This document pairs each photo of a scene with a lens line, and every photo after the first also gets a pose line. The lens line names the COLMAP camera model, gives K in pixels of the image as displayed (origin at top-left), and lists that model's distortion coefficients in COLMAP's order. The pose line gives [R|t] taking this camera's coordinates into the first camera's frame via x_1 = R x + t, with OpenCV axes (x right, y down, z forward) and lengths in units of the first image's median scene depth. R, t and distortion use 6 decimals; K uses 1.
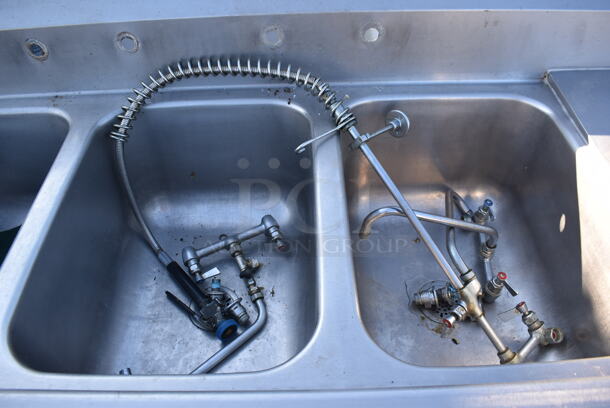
lens RADIAL K [[471.0, 0, 305.0], [0, 471.0, 204.0], [0, 0, 1]] dist [-0.083083, 0.003497]
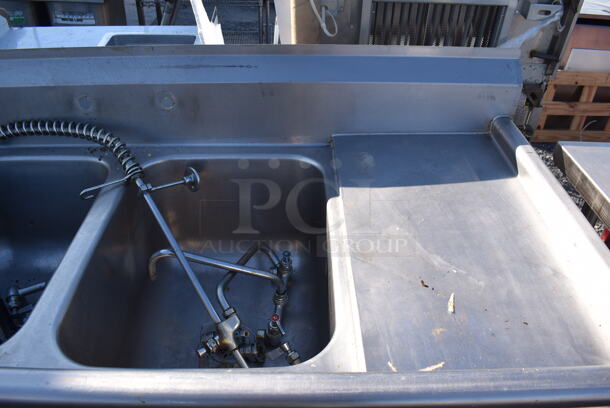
lens RADIAL K [[471.0, 0, 305.0], [0, 471.0, 204.0], [0, 0, 1]] dist [-0.083083, 0.003497]
pose [[0.999672, 0.025508, 0.002477, 0.483527], [-0.024561, 0.981146, -0.191703, 0.102219], [-0.007320, 0.191579, 0.981450, -0.110124]]
